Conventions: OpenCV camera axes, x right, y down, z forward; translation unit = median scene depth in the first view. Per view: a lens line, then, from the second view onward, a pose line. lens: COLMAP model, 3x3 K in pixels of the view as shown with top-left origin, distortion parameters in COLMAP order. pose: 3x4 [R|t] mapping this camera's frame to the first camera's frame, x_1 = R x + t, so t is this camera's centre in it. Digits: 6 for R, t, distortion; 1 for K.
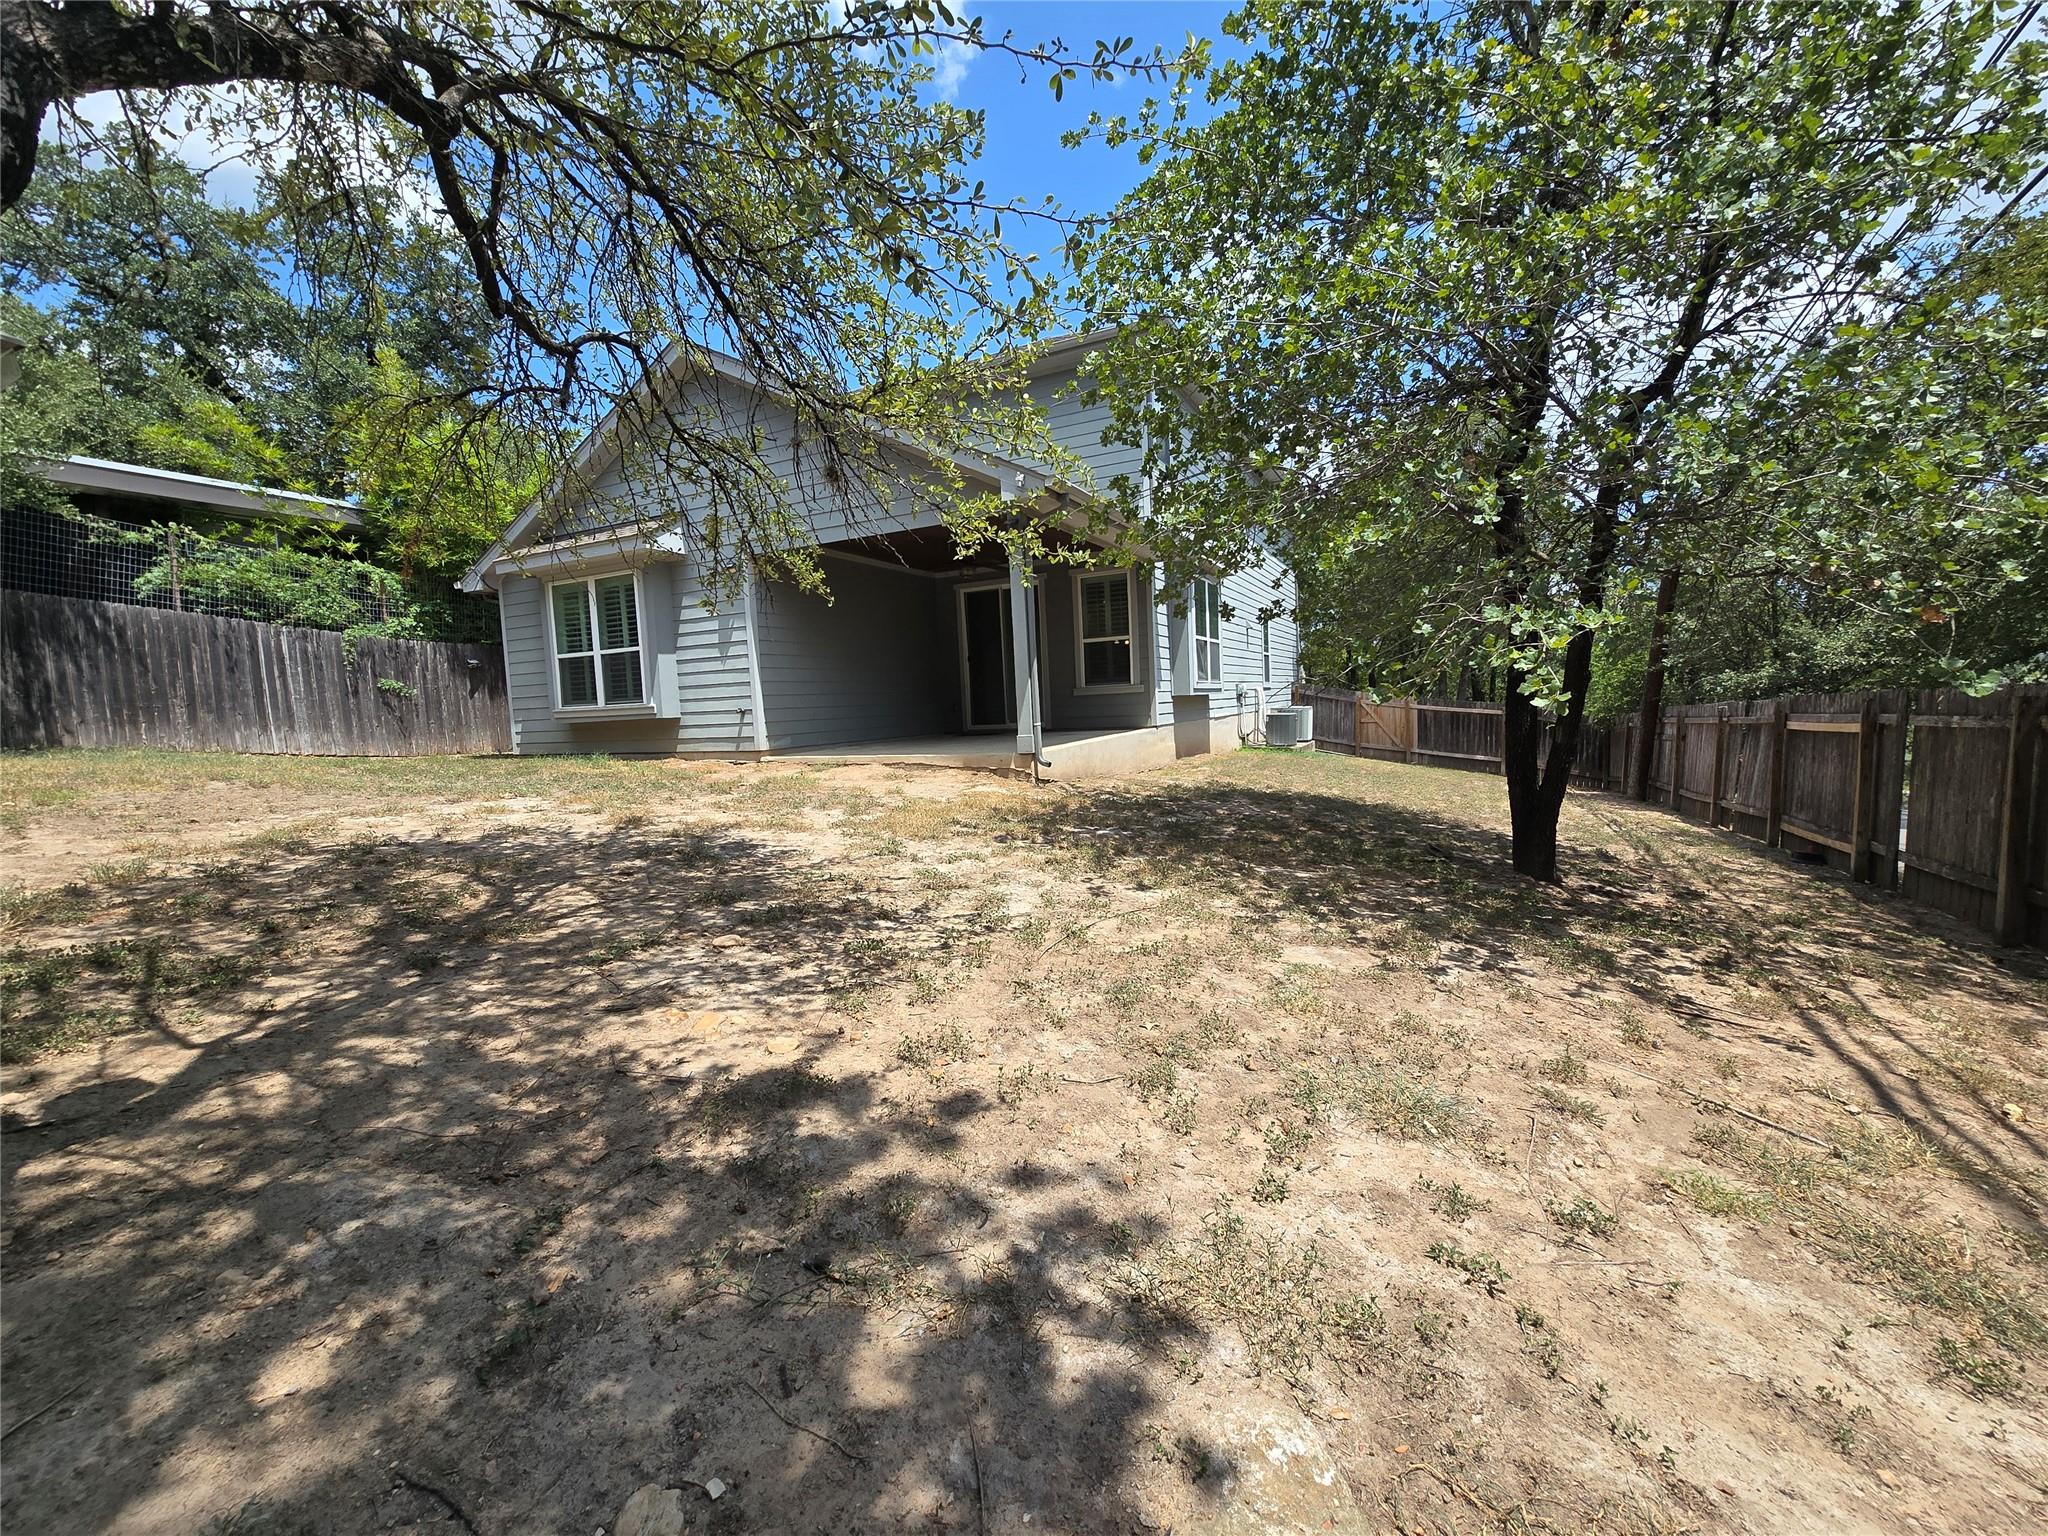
lens RADIAL K [[837.5, 0, 1028.2], [0, 837.5, 769.8], [0, 0, 1]] dist [-0.003857, 0.000058]
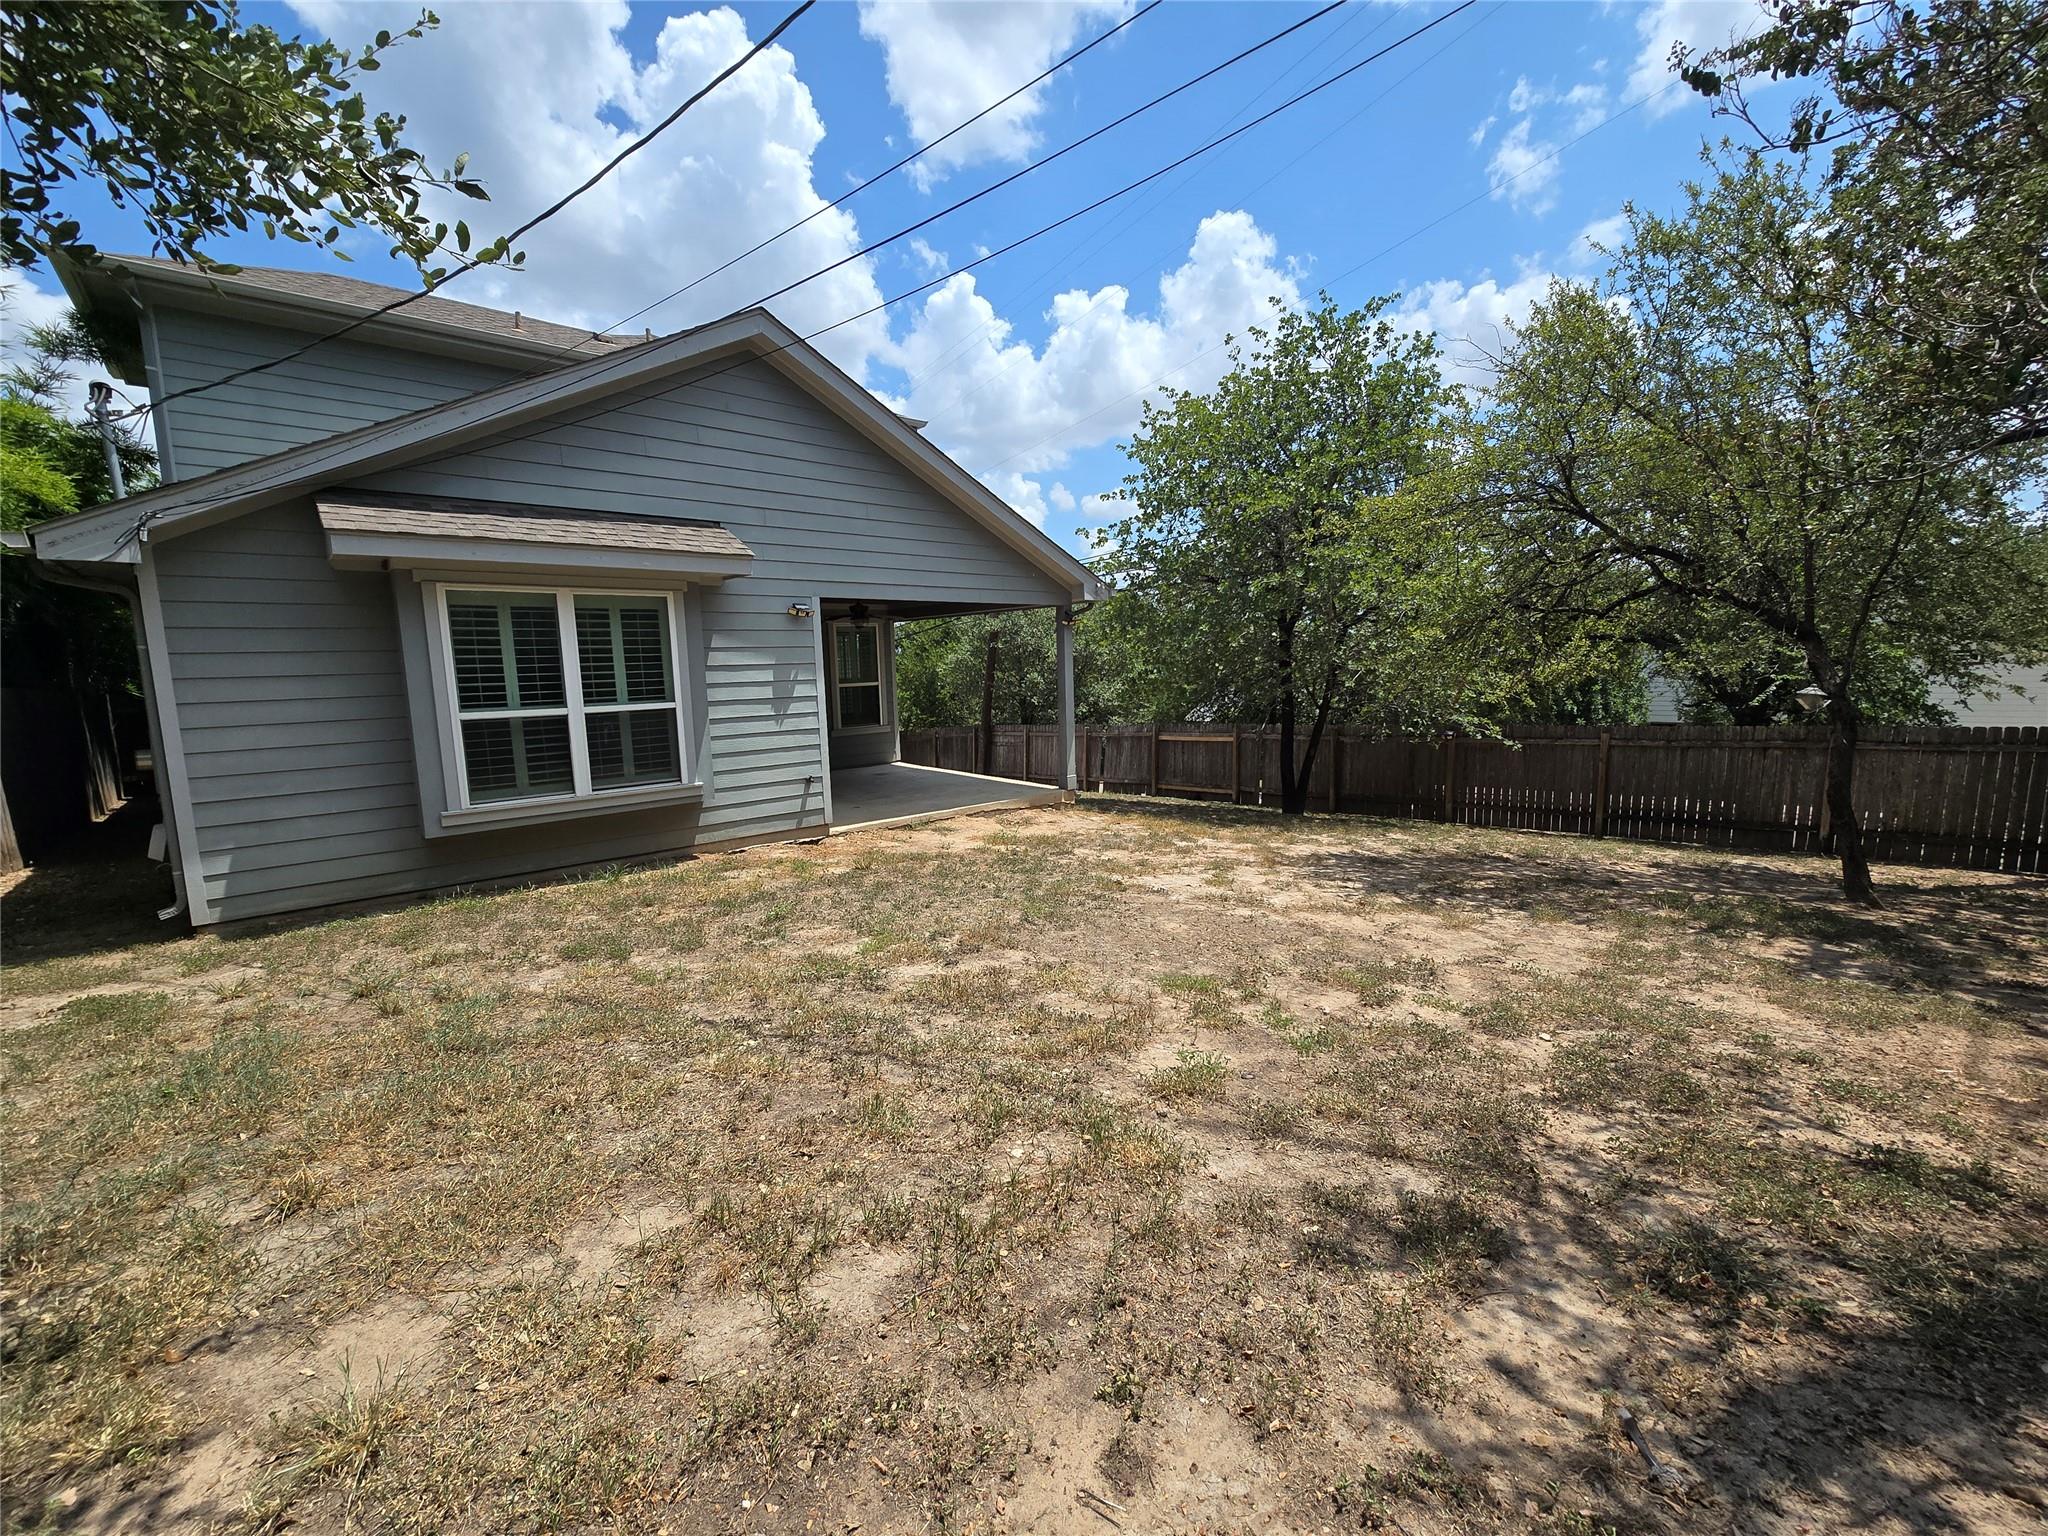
lens RADIAL K [[837.5, 0, 1028.2], [0, 837.5, 769.8], [0, 0, 1]] dist [-0.003857, 0.000058]
pose [[0.365125, -0.082425, 0.927302, -1.026305], [0.088180, 0.994656, 0.053691, -0.104330], [-0.926773, 0.062166, 0.370442, 0.479003]]
